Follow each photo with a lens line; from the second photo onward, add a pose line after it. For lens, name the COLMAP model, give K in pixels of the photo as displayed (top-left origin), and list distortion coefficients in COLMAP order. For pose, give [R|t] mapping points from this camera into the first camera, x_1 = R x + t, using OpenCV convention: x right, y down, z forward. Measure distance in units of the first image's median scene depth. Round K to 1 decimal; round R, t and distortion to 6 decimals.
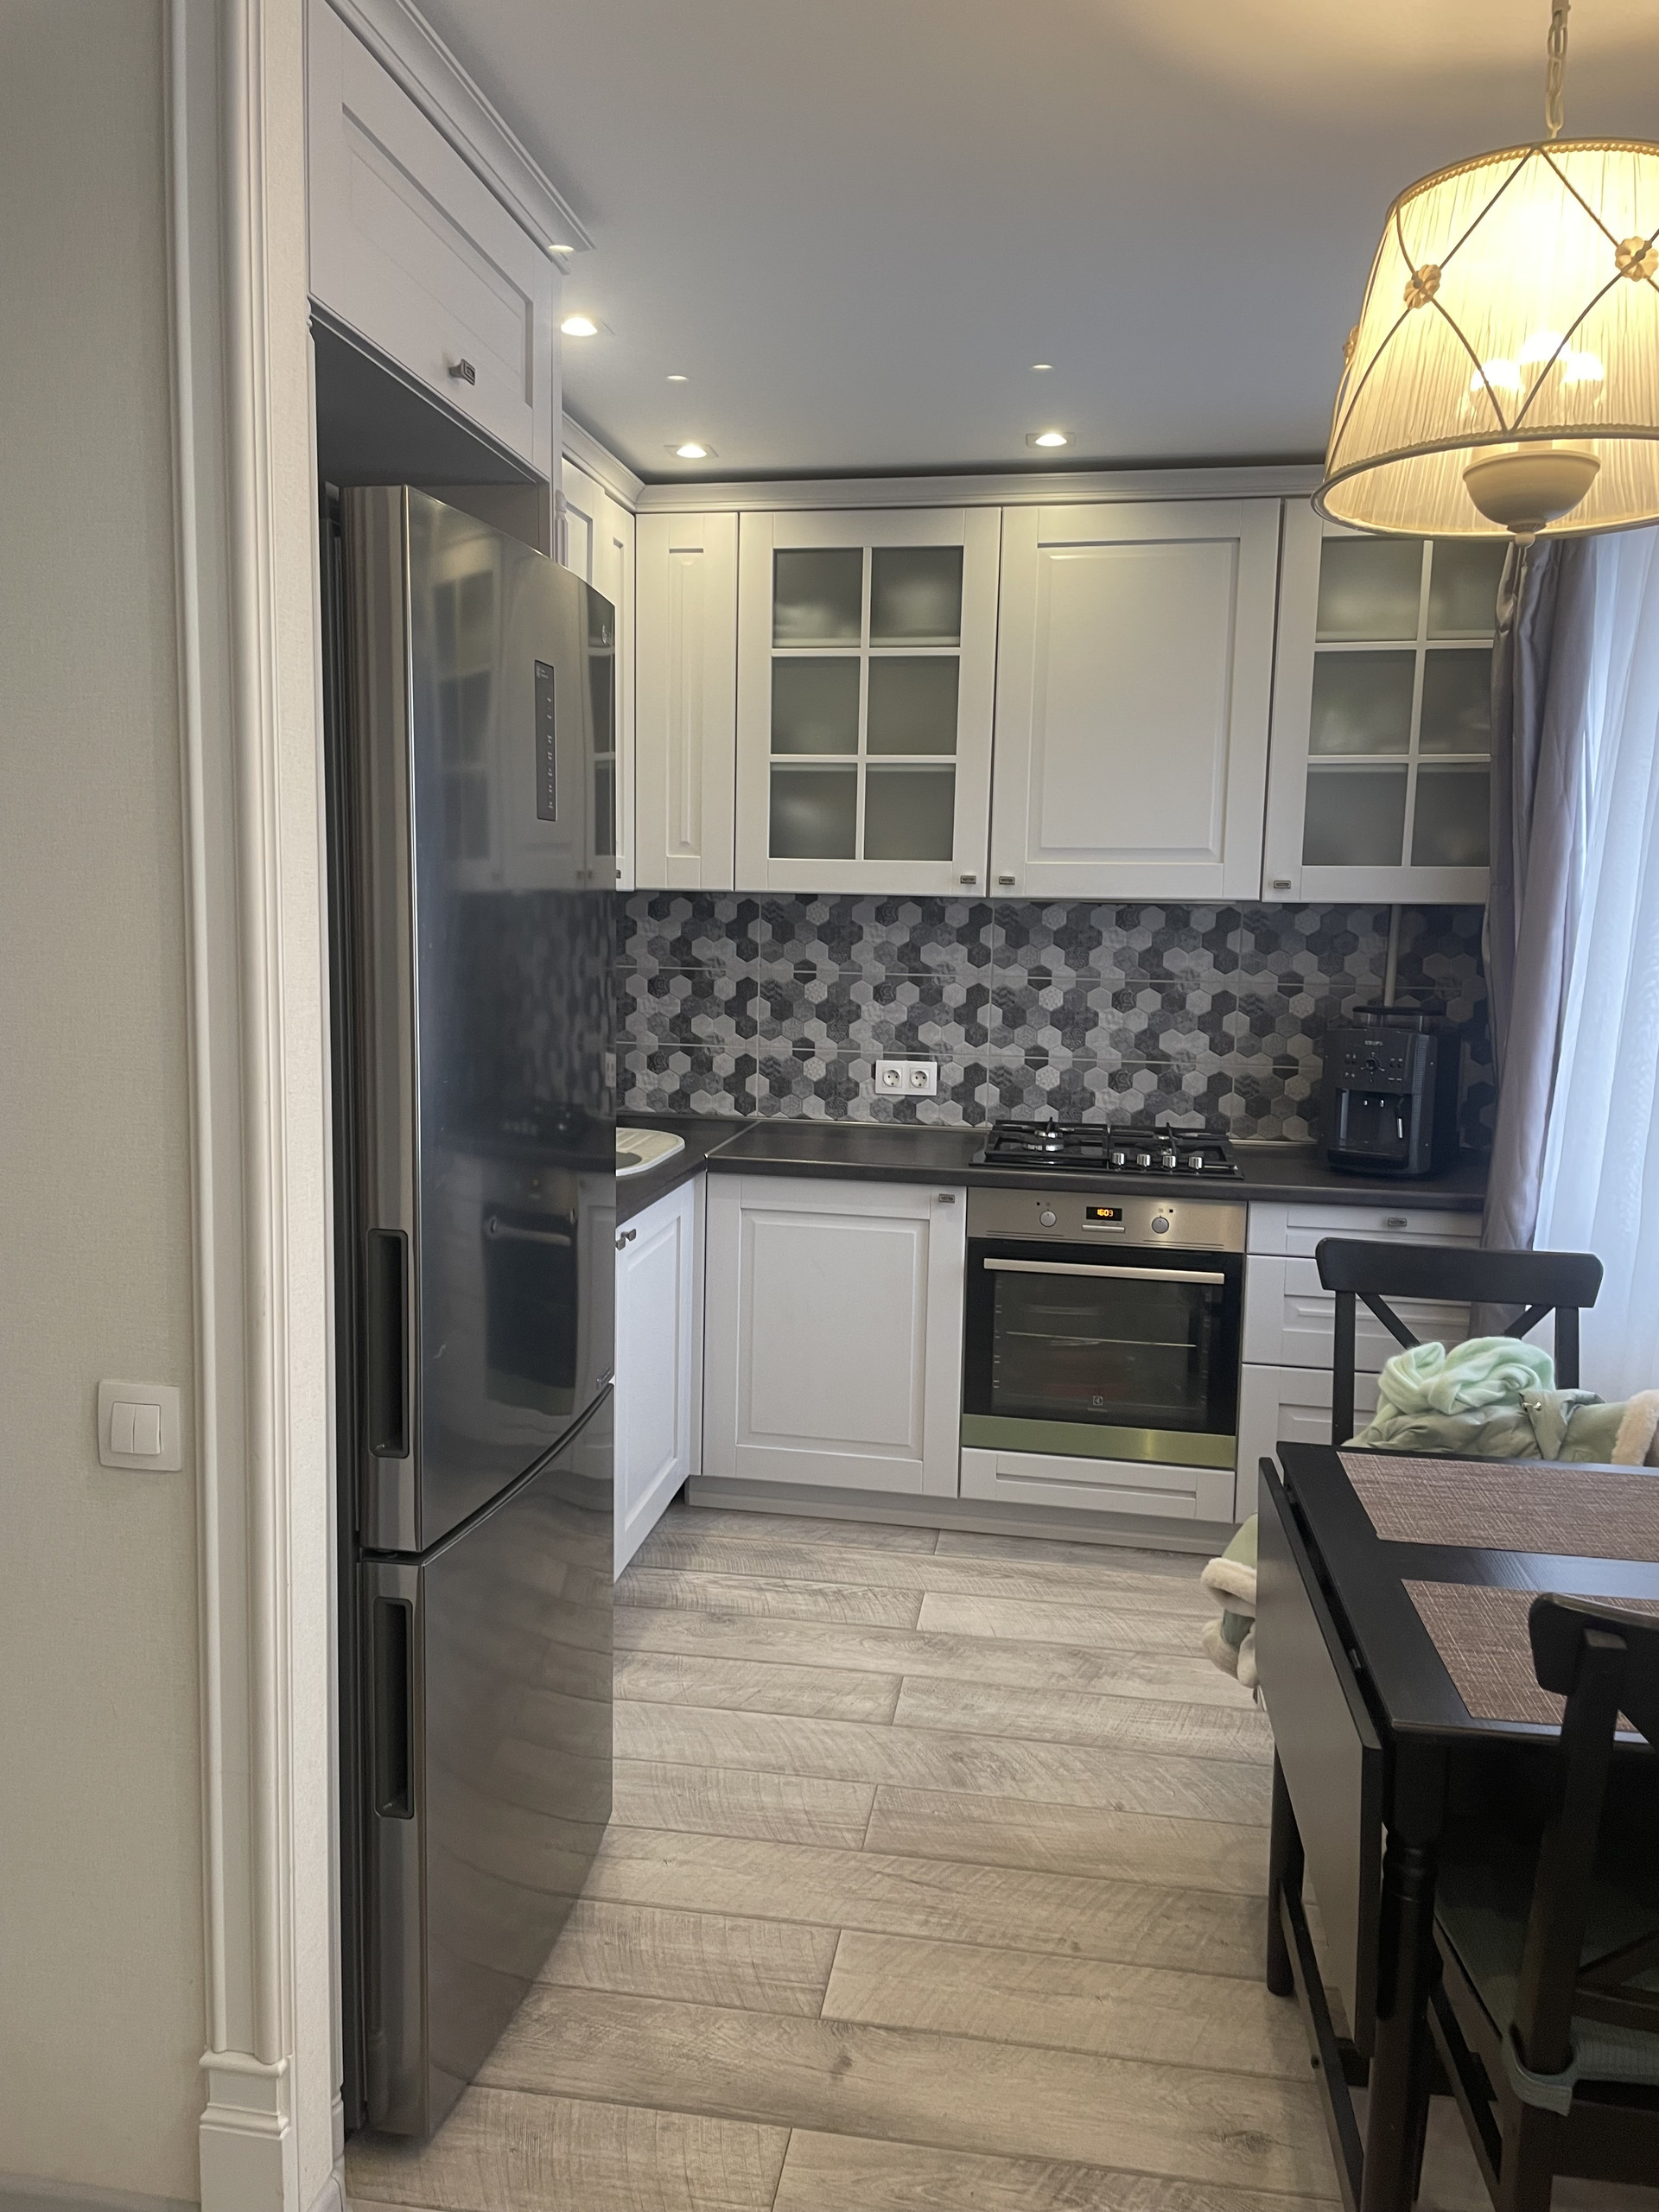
lens RADIAL K [[1684.7, 0, 831.8], [0, 1684.7, 1075.9], [0, 0, 1]] dist [0.097668, -0.103551]
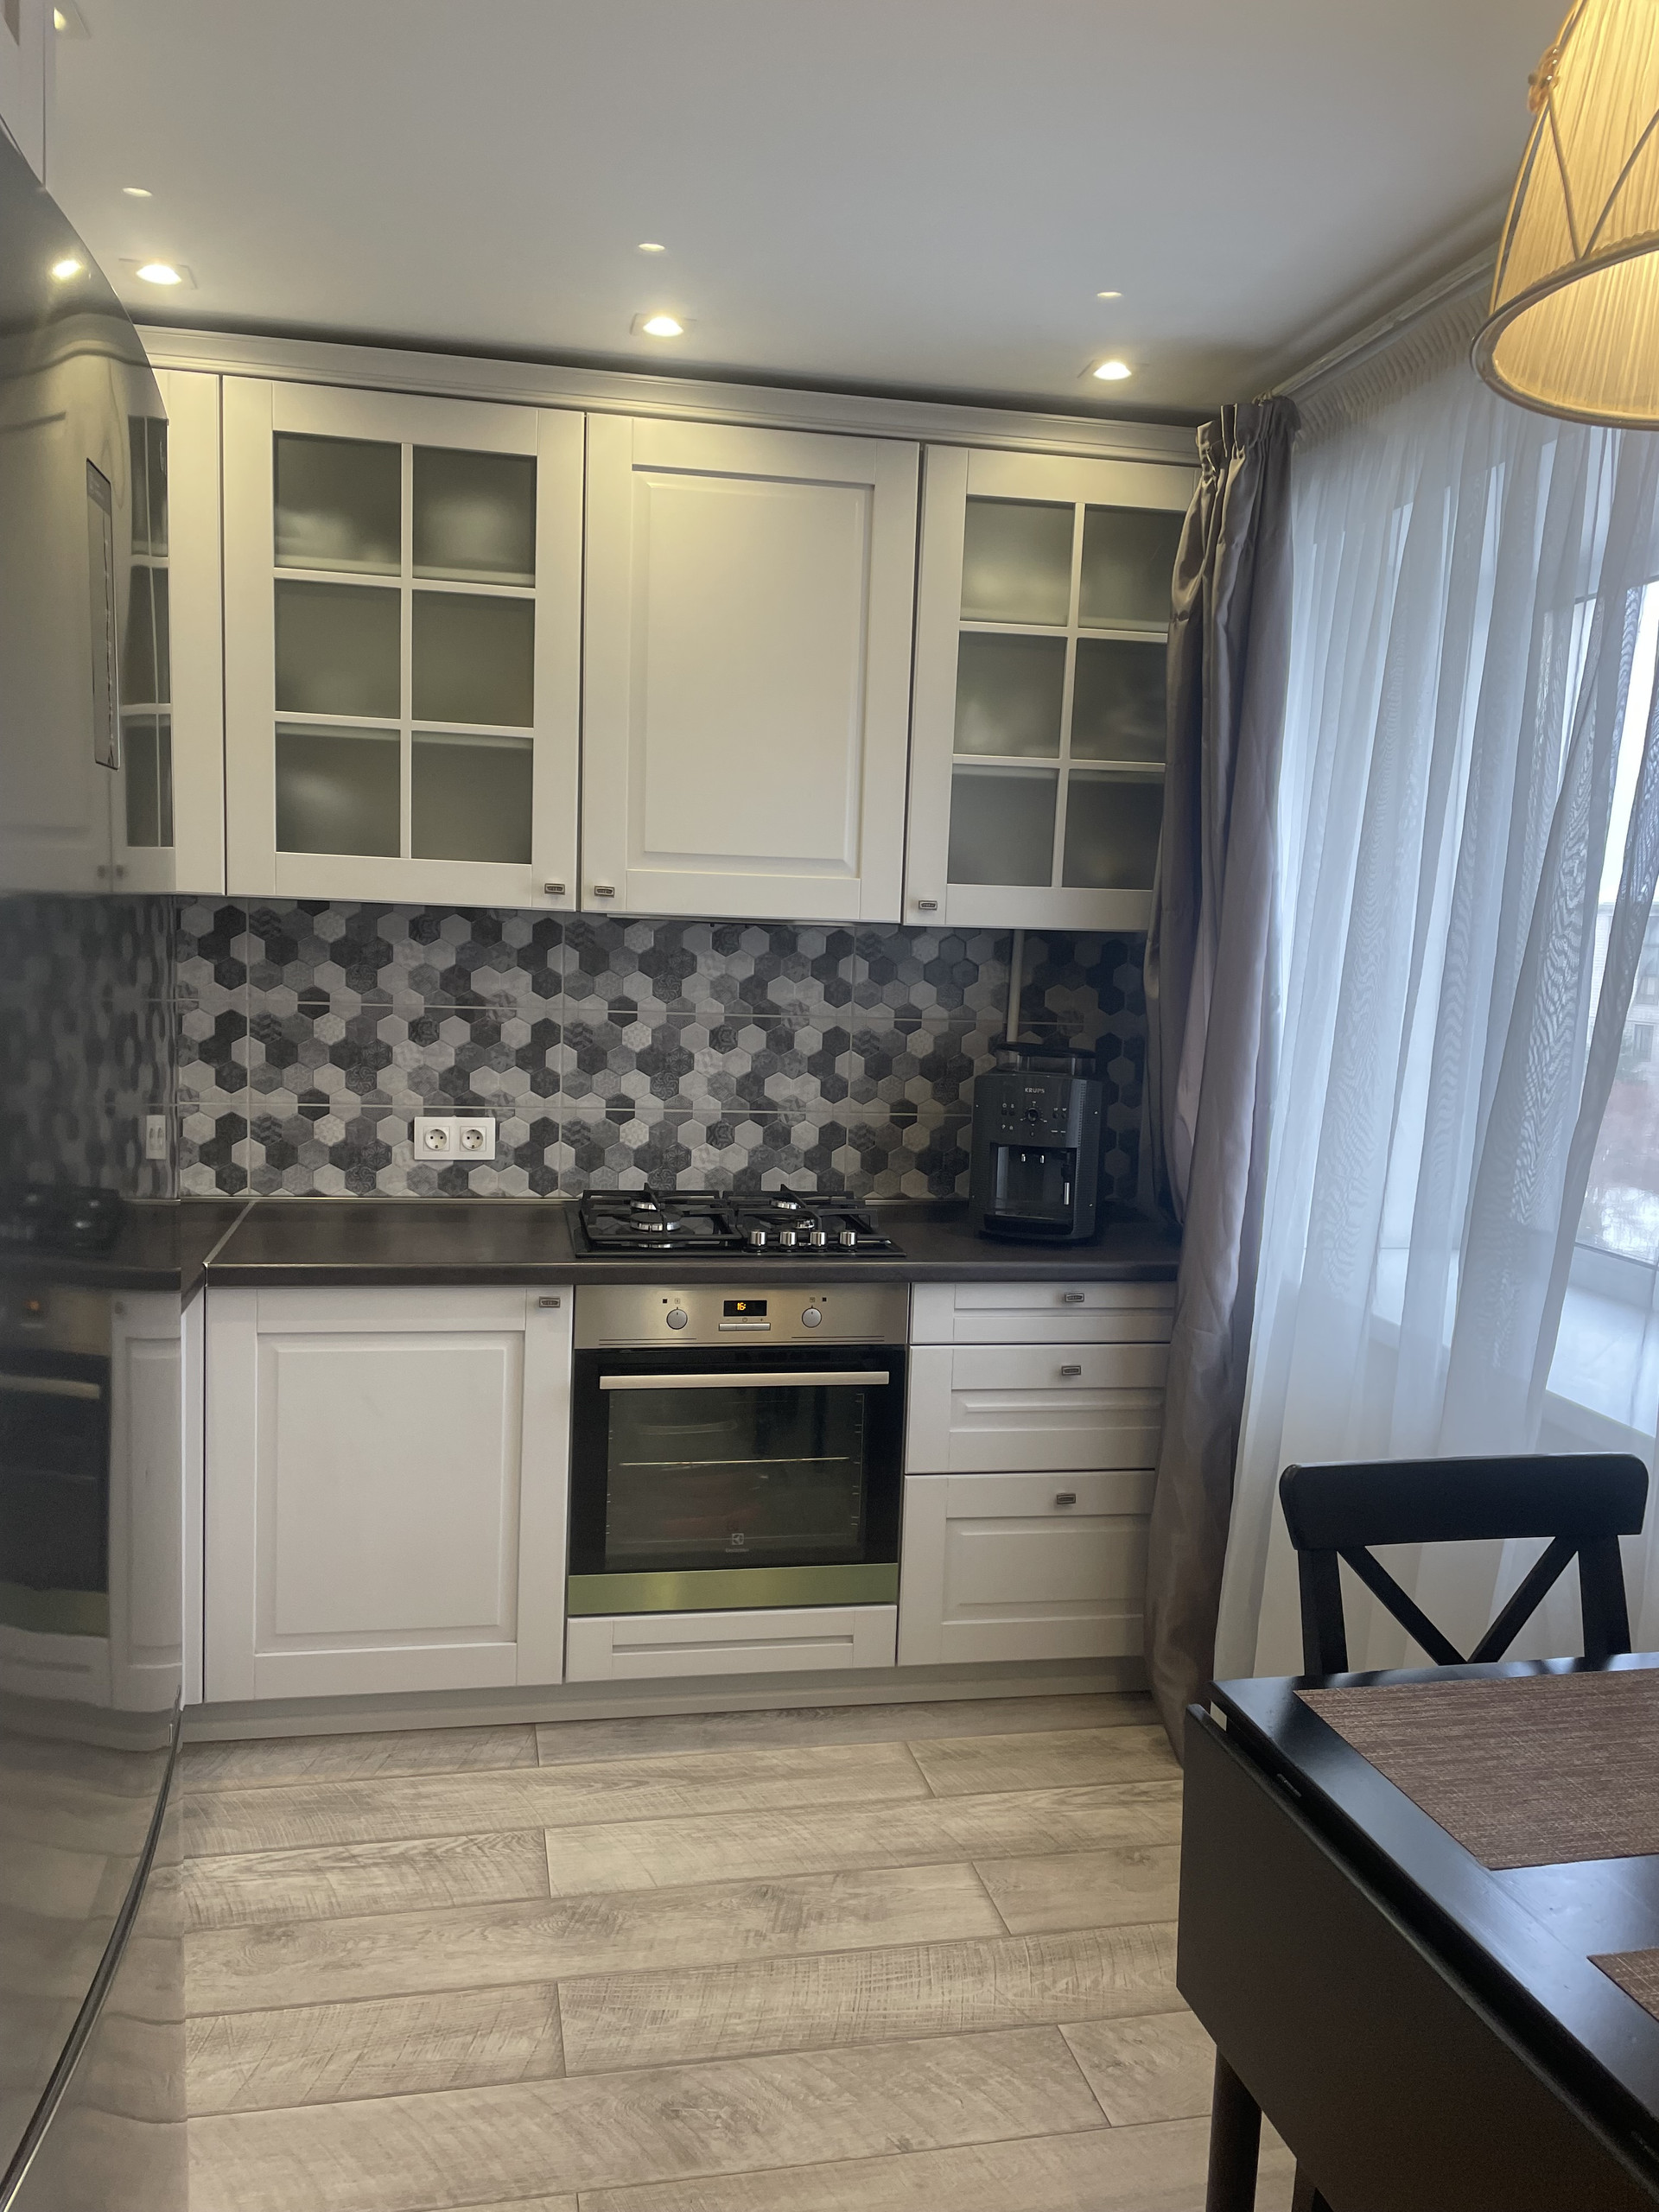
lens RADIAL K [[1666.1, 0, 829.5], [0, 1666.1, 1106.0], [0, 0, 1]] dist [0.085084, -0.109177]
pose [[0.931945, -0.023945, 0.361807, -0.085694], [0.019267, 0.999678, 0.016532, -0.026936], [-0.362086, -0.008436, 0.932106, 0.239592]]
